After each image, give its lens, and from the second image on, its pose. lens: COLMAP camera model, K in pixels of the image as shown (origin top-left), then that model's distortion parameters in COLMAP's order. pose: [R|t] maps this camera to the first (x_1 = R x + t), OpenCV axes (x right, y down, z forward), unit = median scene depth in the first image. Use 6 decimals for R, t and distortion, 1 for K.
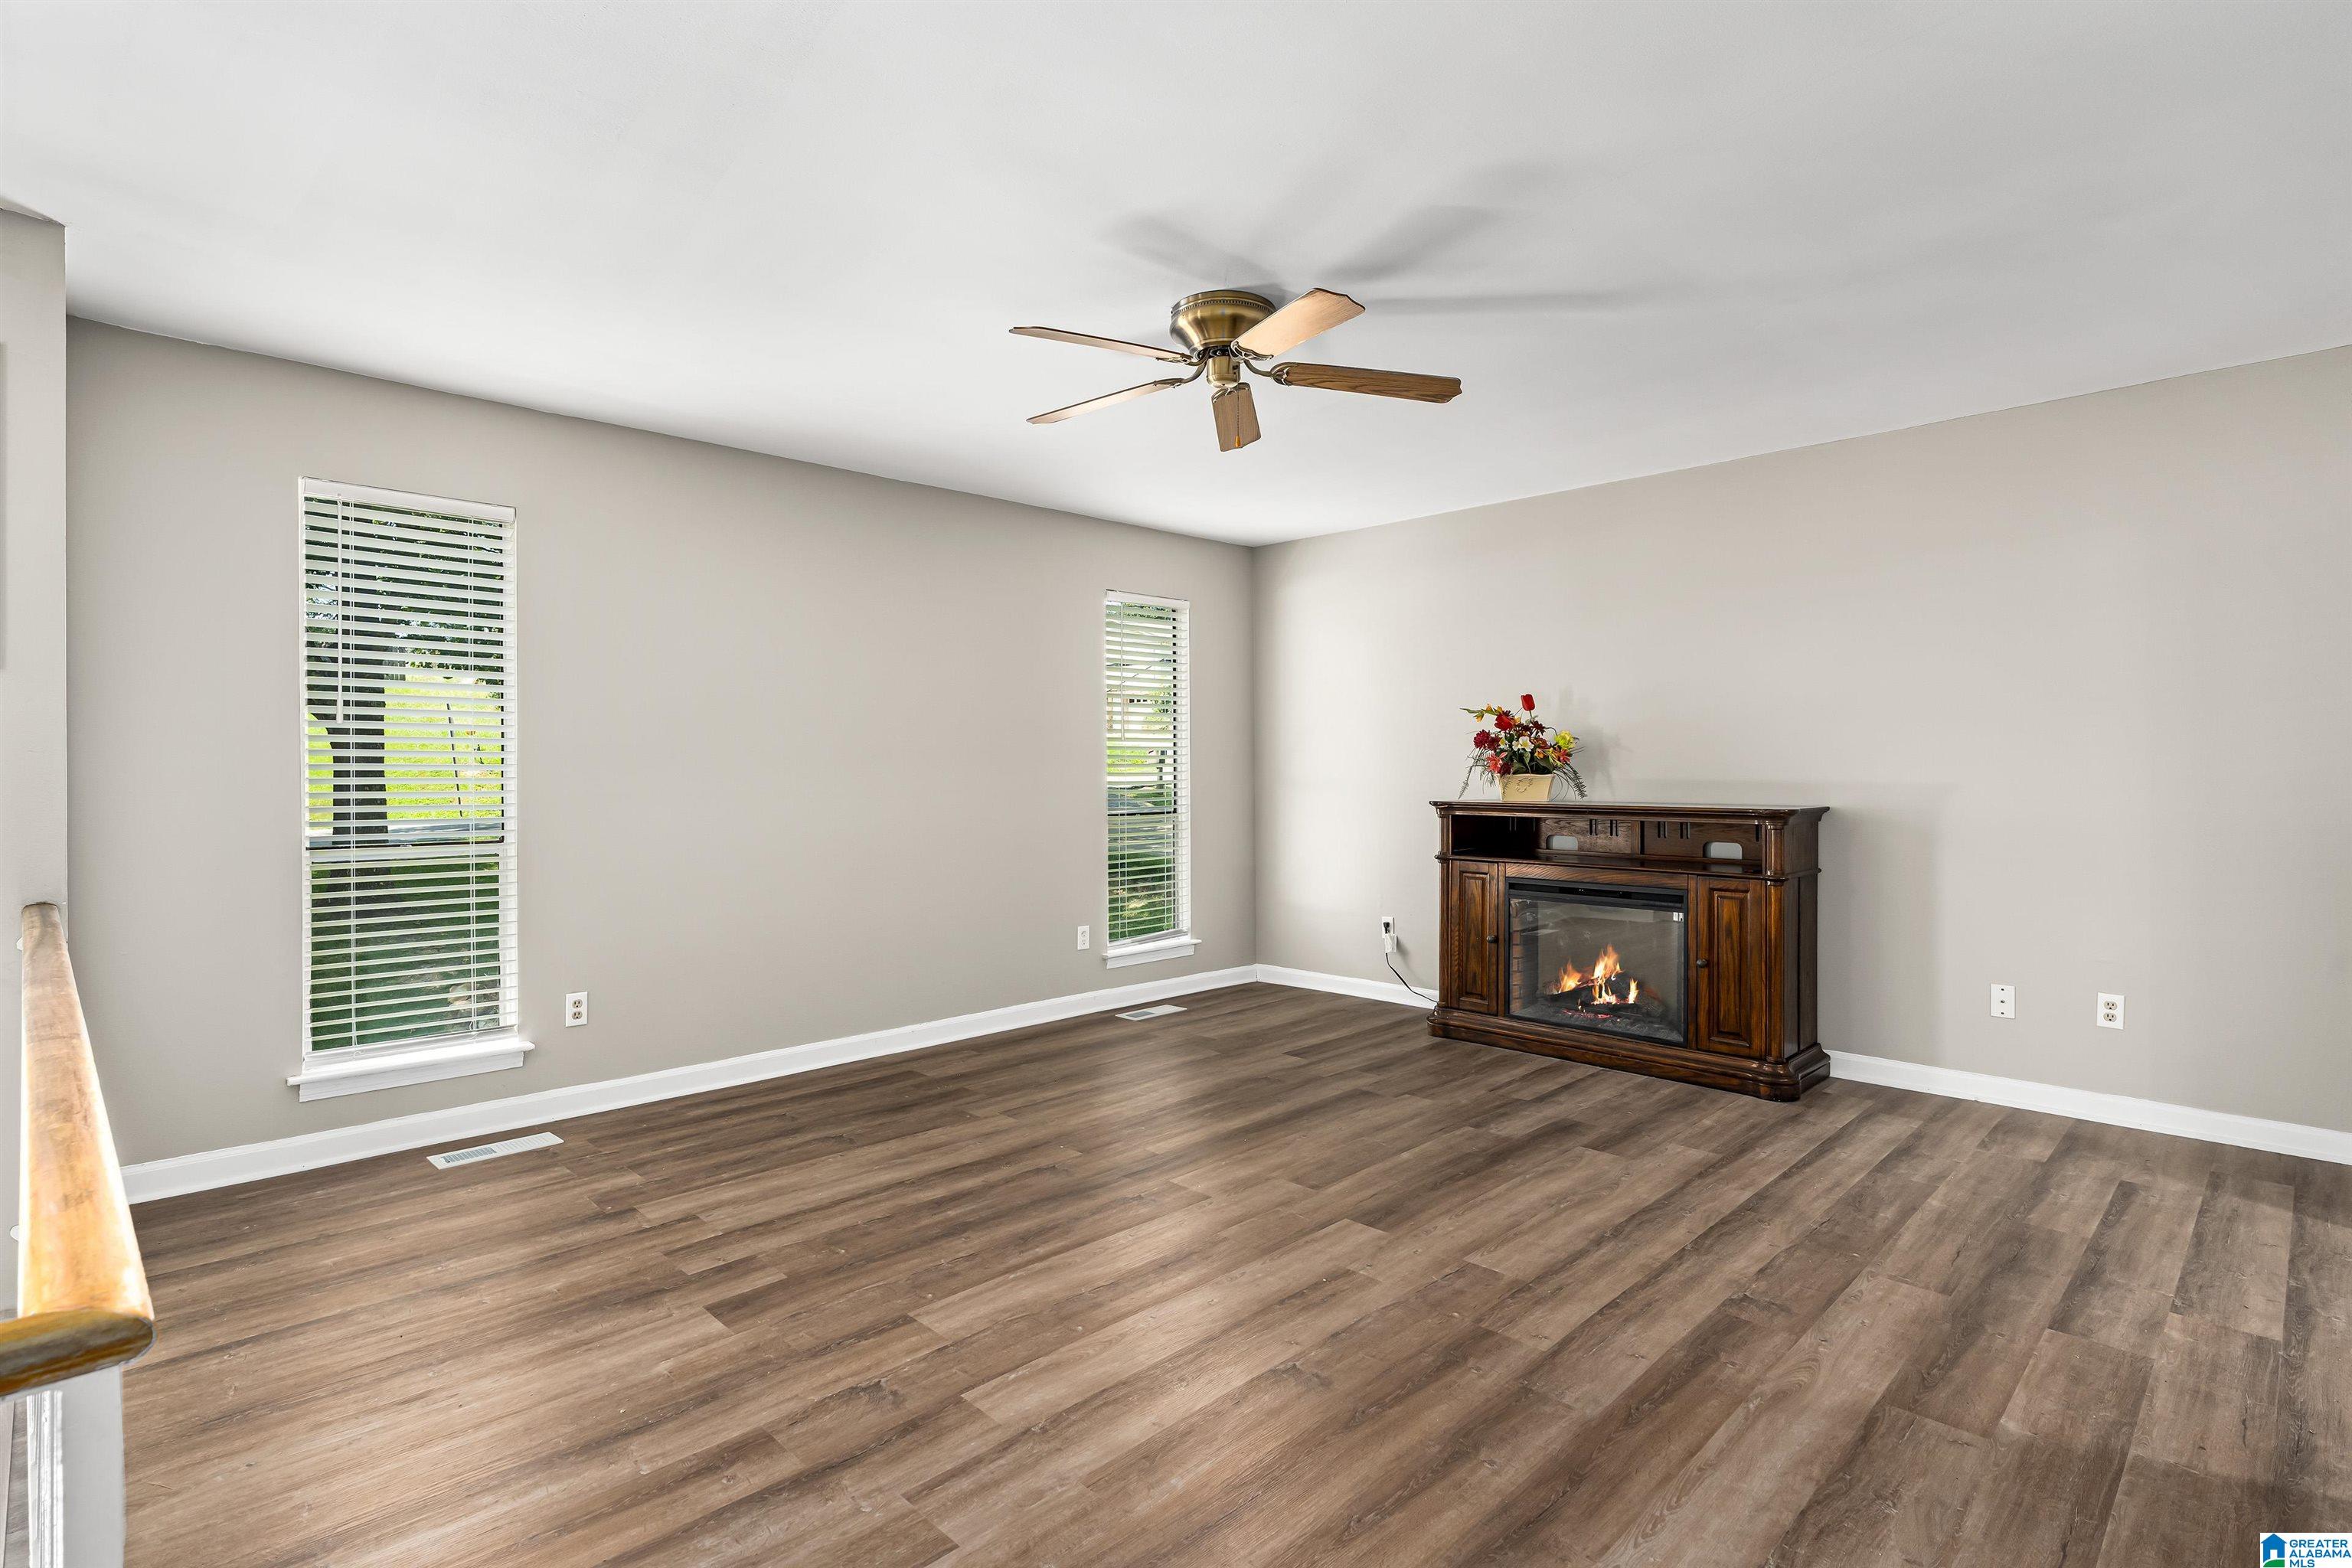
lens RADIAL K [[1152.5, 0, 1162.8], [0, 1152.5, 774.4], [0, 0, 1]] dist [-0.016178, -0.000178]
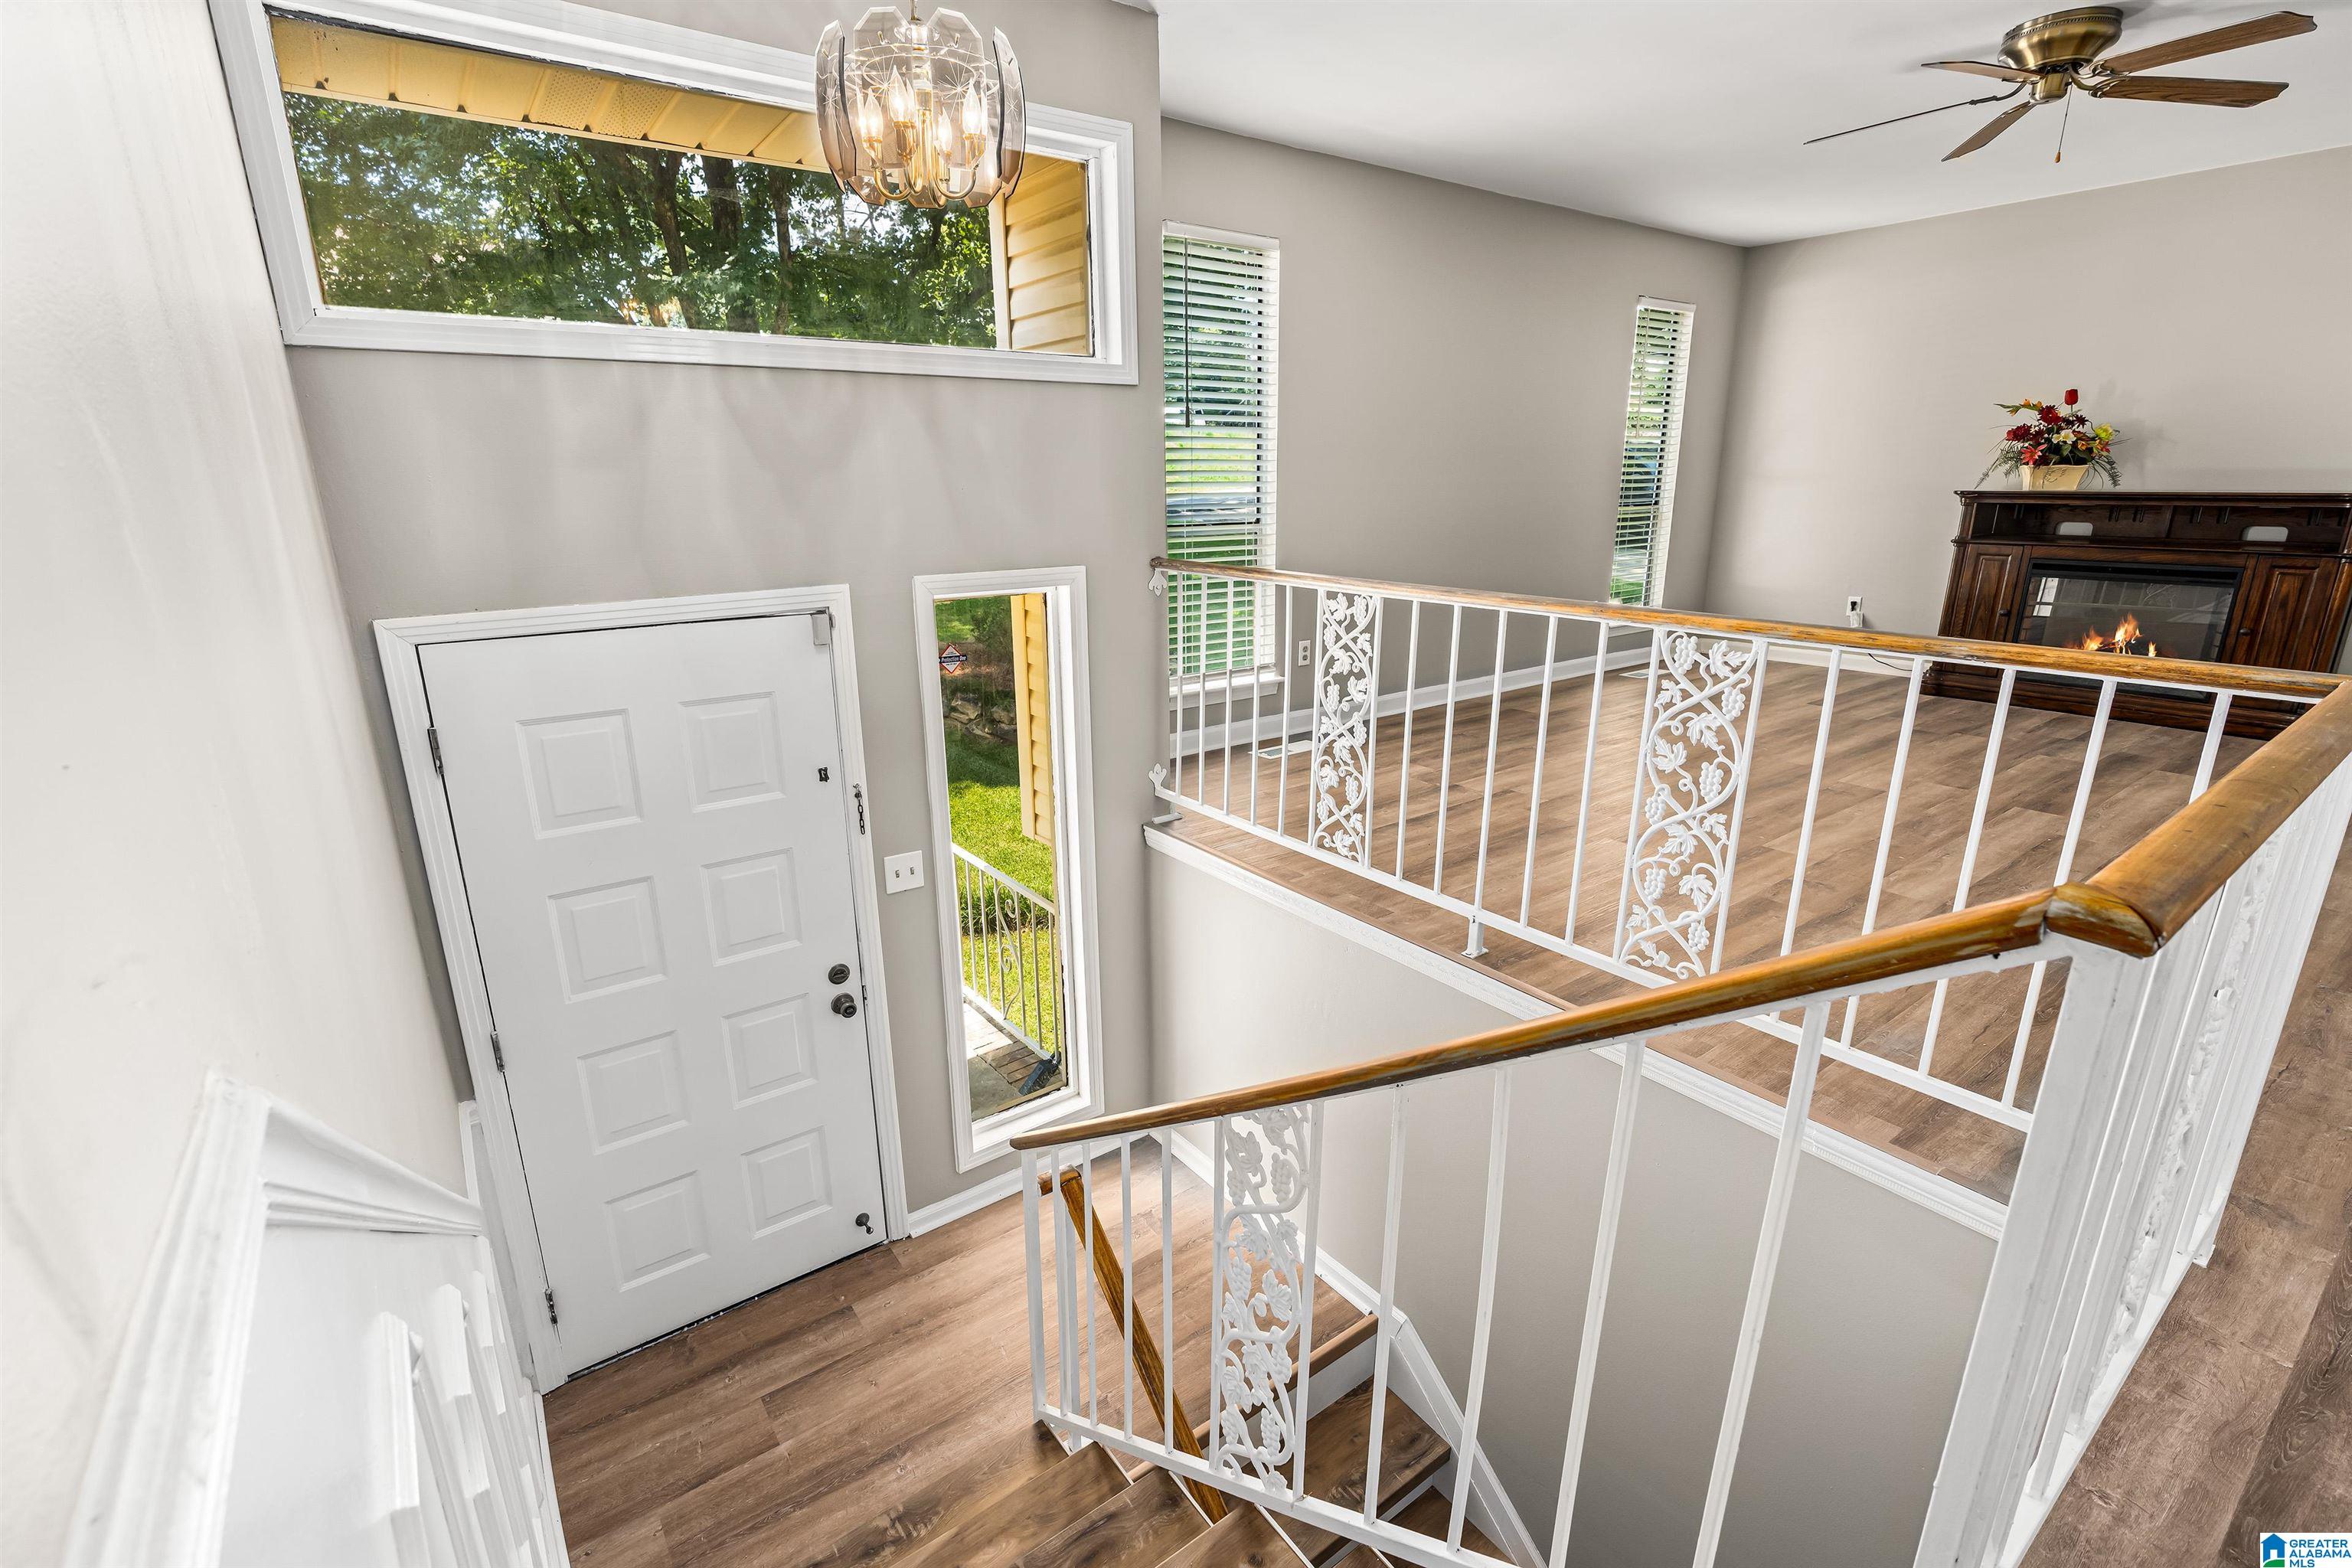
lens RADIAL K [[1076.4, 0, 1164.0], [0, 1076.4, 789.3], [0, 0, 1]] dist [-0.010030, 0.002231]
pose [[0.991128, 0.029937, -0.129492, -0.402849], [0.007058, 0.961072, 0.276207, 0.009546], [0.132720, -0.274671, 0.952335, -0.190386]]
